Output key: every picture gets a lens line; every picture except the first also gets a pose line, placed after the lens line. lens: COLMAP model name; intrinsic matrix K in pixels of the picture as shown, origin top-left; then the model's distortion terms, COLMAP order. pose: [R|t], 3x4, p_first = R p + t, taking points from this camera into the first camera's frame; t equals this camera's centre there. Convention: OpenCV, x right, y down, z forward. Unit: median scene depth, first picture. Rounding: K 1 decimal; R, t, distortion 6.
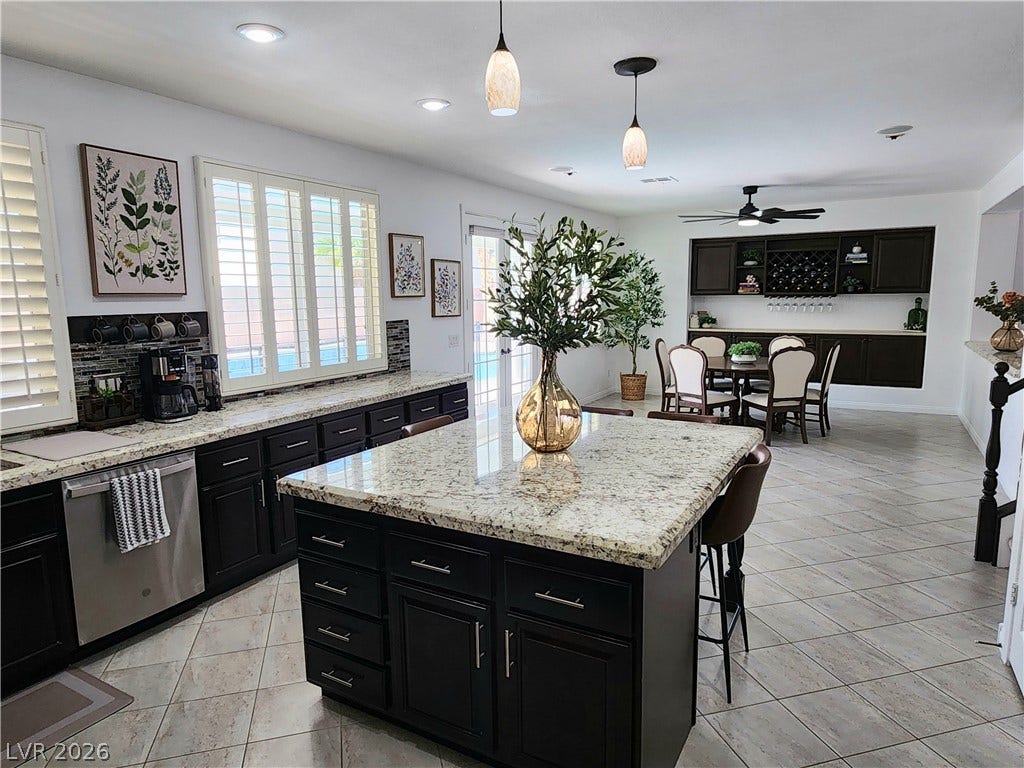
lens RADIAL K [[613.1, 0, 518.1], [0, 613.1, 386.1], [0, 0, 1]] dist [-0.001533, -0.000724]
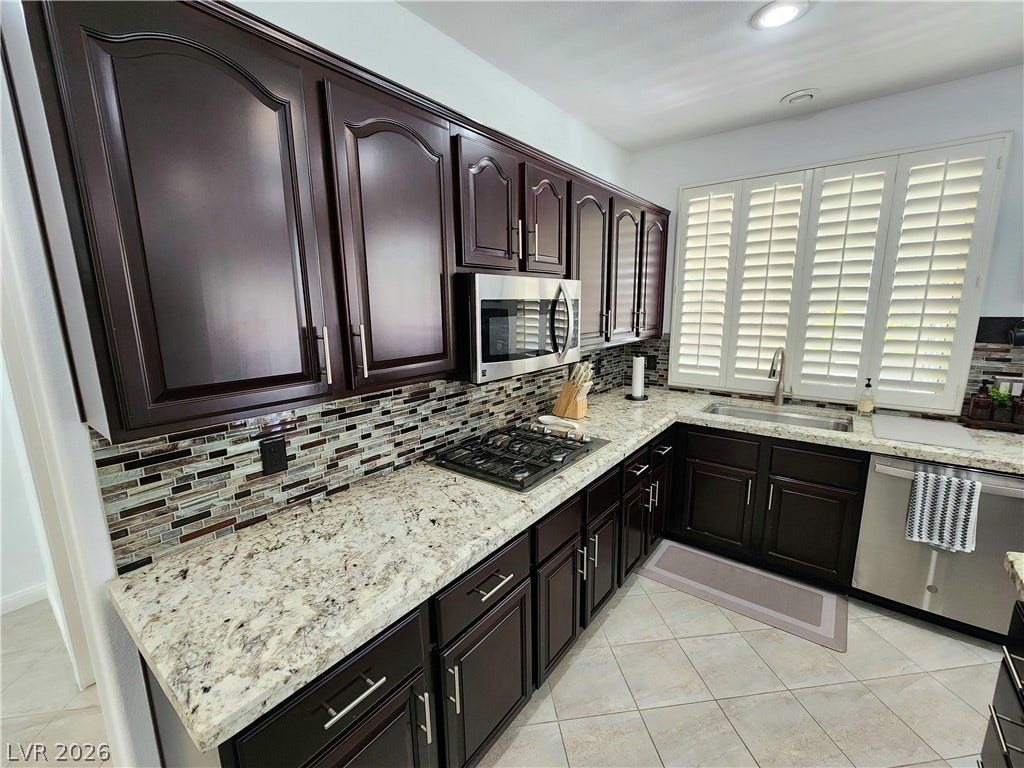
lens RADIAL K [[436.7, 0, 499.3], [0, 436.7, 390.1], [0, 0, 1]] dist [0.015425, -0.000347]
pose [[-0.108756, 0.213747, -0.970816, 0.111955], [-0.140096, 0.963566, 0.227845, -0.047748], [0.984147, 0.160787, -0.074848, 0.251630]]
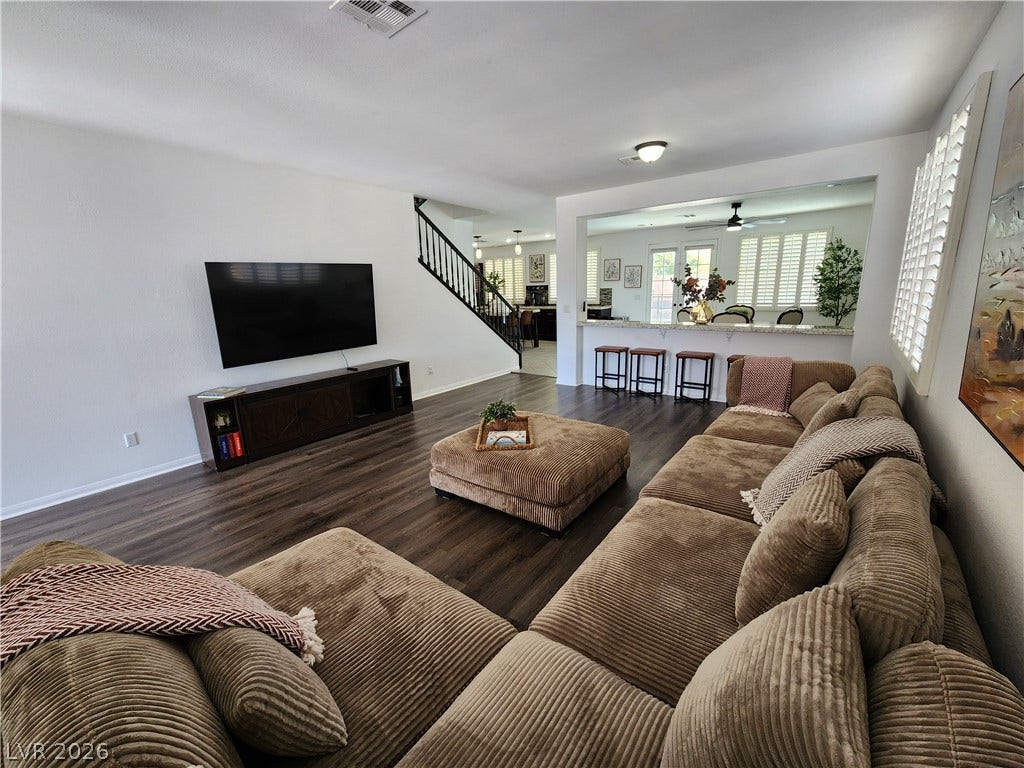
lens RADIAL K [[425.0, 0, 514.9], [0, 425.0, 386.3], [0, 0, 1]] dist [0.000145, -0.000856]
pose [[-0.127944, 0.242882, -0.961581, 3.277742], [-0.119356, 0.958732, 0.258043, -0.214996], [0.984573, 0.147786, -0.093674, 1.336015]]
